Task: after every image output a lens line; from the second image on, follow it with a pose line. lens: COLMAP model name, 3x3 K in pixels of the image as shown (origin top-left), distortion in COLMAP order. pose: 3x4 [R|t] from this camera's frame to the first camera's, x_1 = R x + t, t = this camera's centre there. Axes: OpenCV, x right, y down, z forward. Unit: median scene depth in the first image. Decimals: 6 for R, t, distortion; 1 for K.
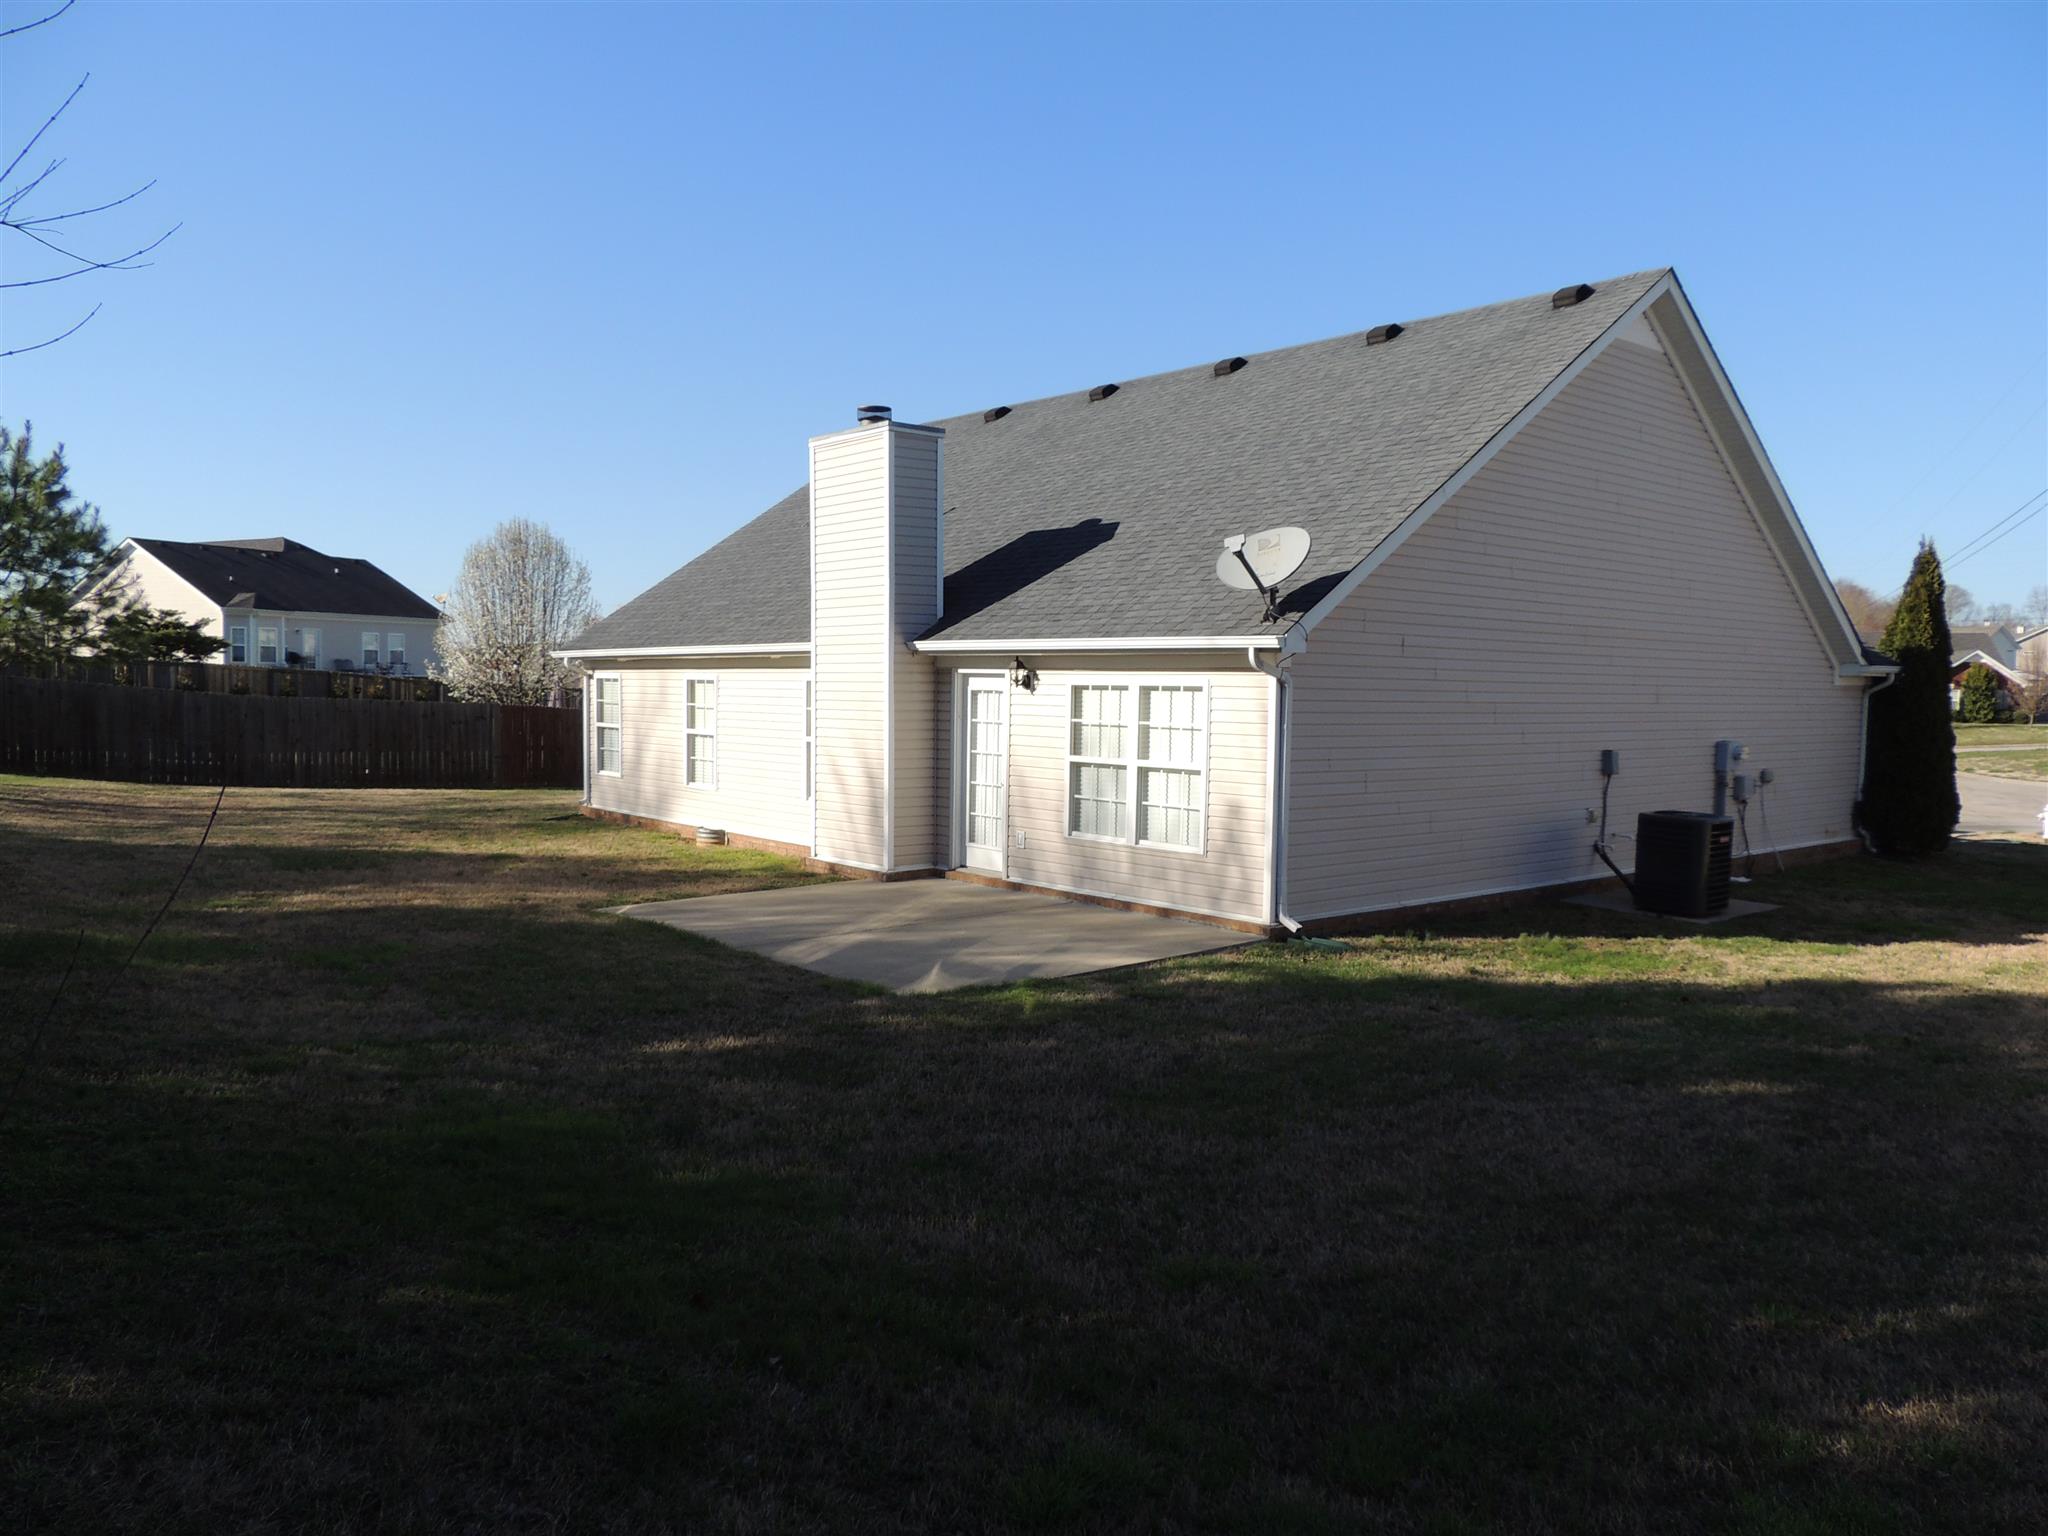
lens RADIAL K [[1470.6, 0, 1024.0], [0, 1470.6, 768.0], [0, 0, 1]] dist [-0.005760, 0.002886]
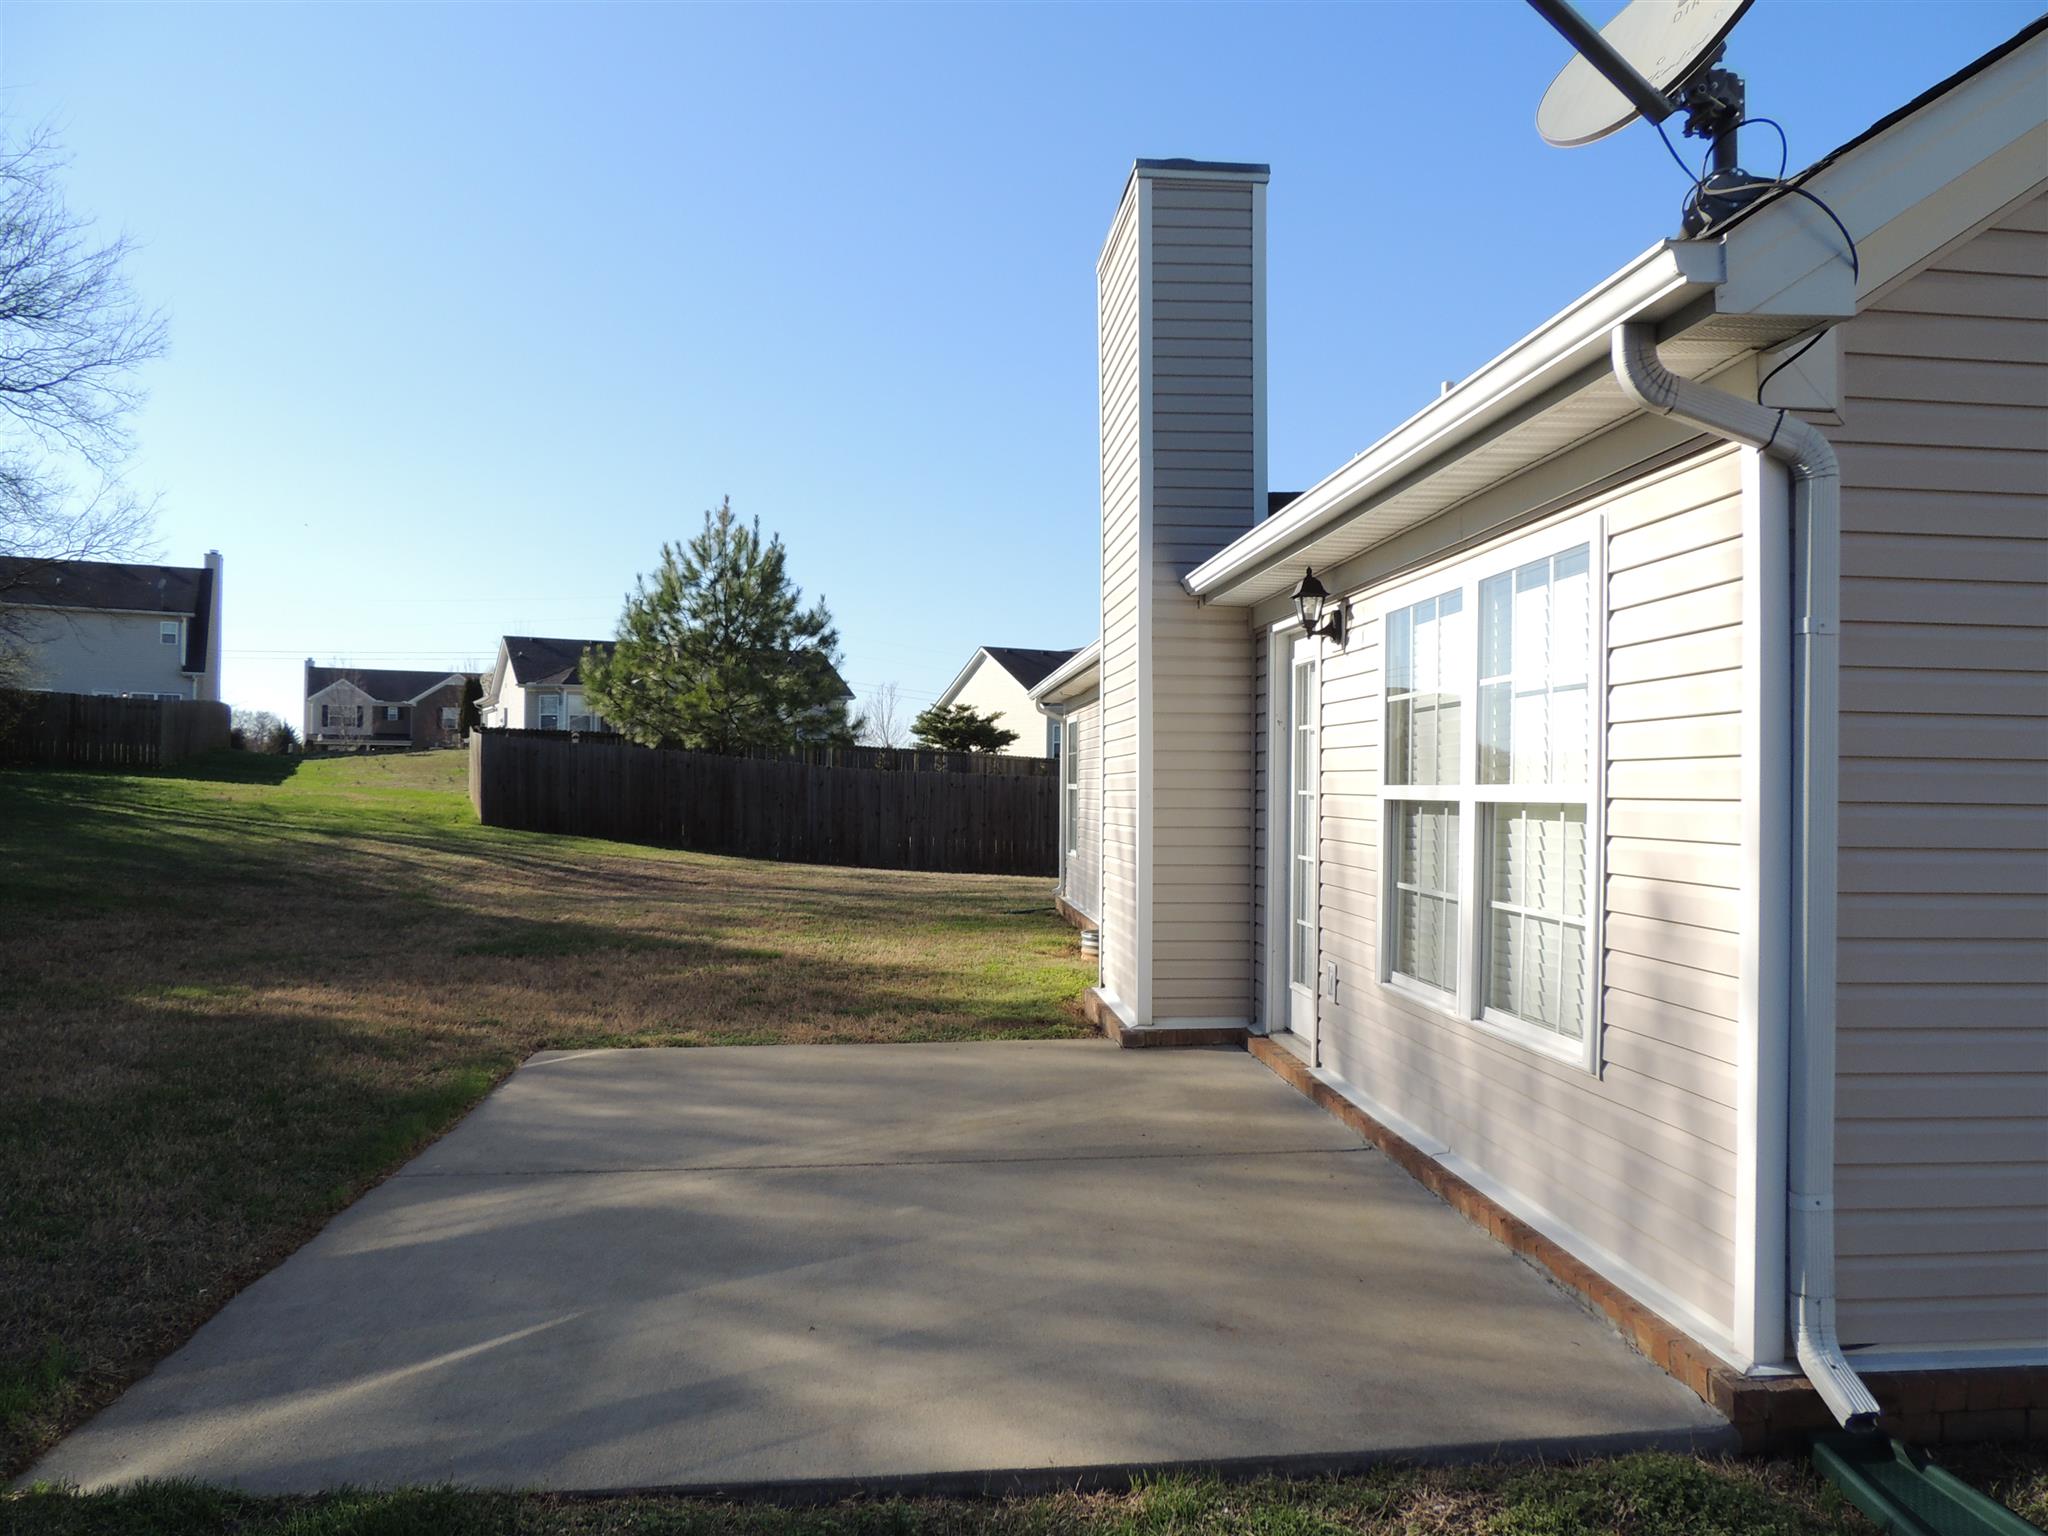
lens RADIAL K [[1470.6, 0, 1024.0], [0, 1470.6, 768.0], [0, 0, 1]] dist [-0.005760, 0.002886]
pose [[0.819126, -0.013722, -0.573450, 0.168149], [-0.029362, 0.997400, -0.065807, 0.015170], [0.572862, 0.070742, 0.816593, 0.554188]]
